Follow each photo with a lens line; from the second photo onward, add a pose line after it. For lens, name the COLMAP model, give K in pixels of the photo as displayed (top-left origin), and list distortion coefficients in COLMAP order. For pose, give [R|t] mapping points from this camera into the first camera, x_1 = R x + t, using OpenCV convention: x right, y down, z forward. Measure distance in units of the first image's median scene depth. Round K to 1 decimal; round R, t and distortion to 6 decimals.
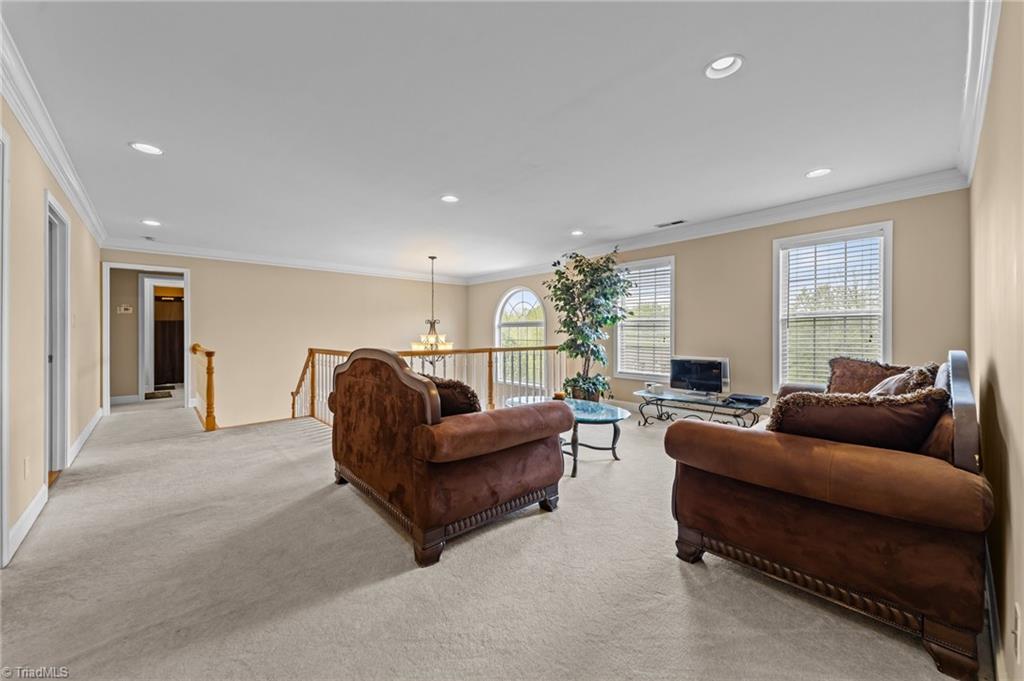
lens RADIAL K [[391.1, 0, 527.0], [0, 391.1, 333.8], [0, 0, 1]] dist [0.002140, 0.000898]
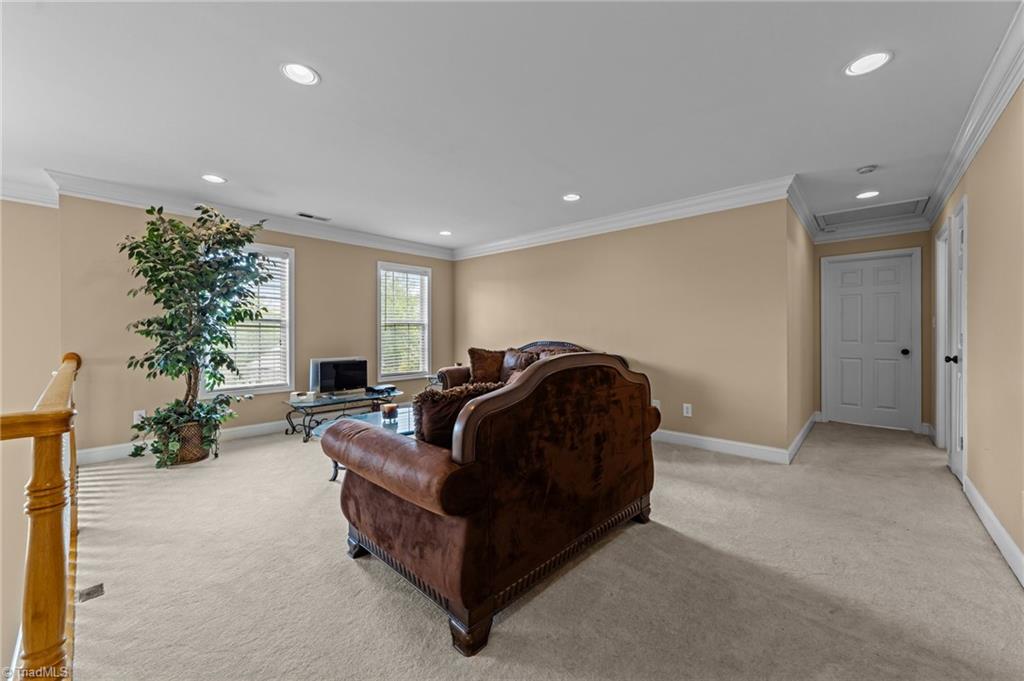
lens RADIAL K [[391.1, 0, 508.0], [0, 391.1, 334.3], [0, 0, 1]] dist [0.002140, 0.000898]
pose [[-0.074952, 0.002037, 0.997185, -0.514313], [0.002856, 0.999994, -0.001828, -0.000514], [-0.997183, 0.002711, -0.074957, 0.534143]]
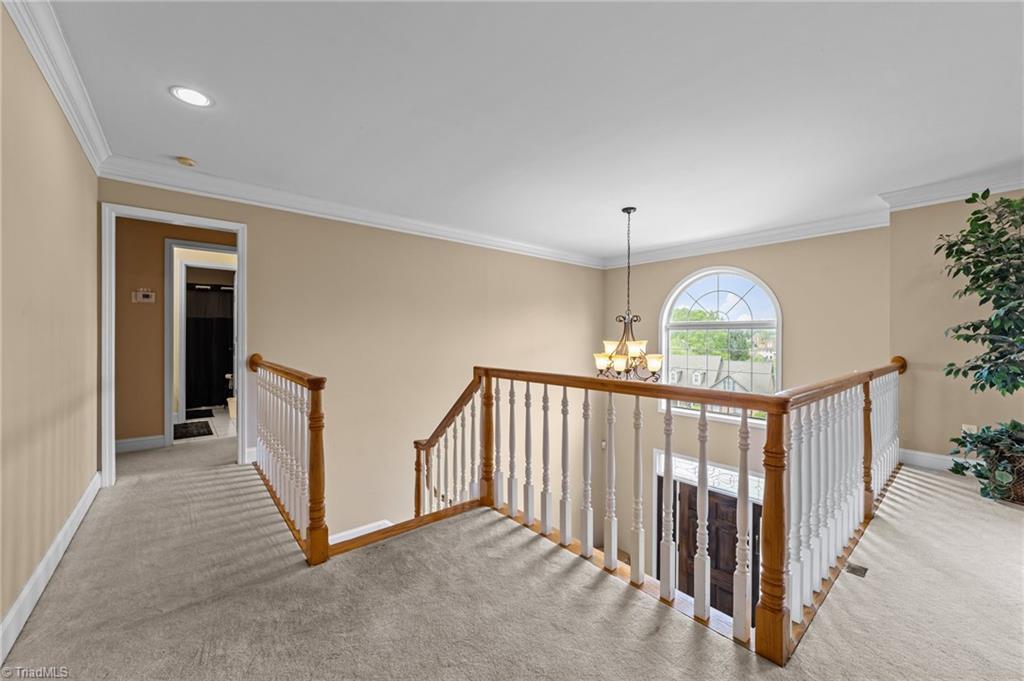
lens RADIAL K [[391.1, 0, 508.1], [0, 391.1, 337.5], [0, 0, 1]] dist [0.002140, 0.000898]
pose [[0.998037, 0.006366, -0.062297, -0.467383], [-0.006449, 0.999979, -0.001121, -0.001340], [0.062288, 0.001520, 0.998057, 0.473771]]
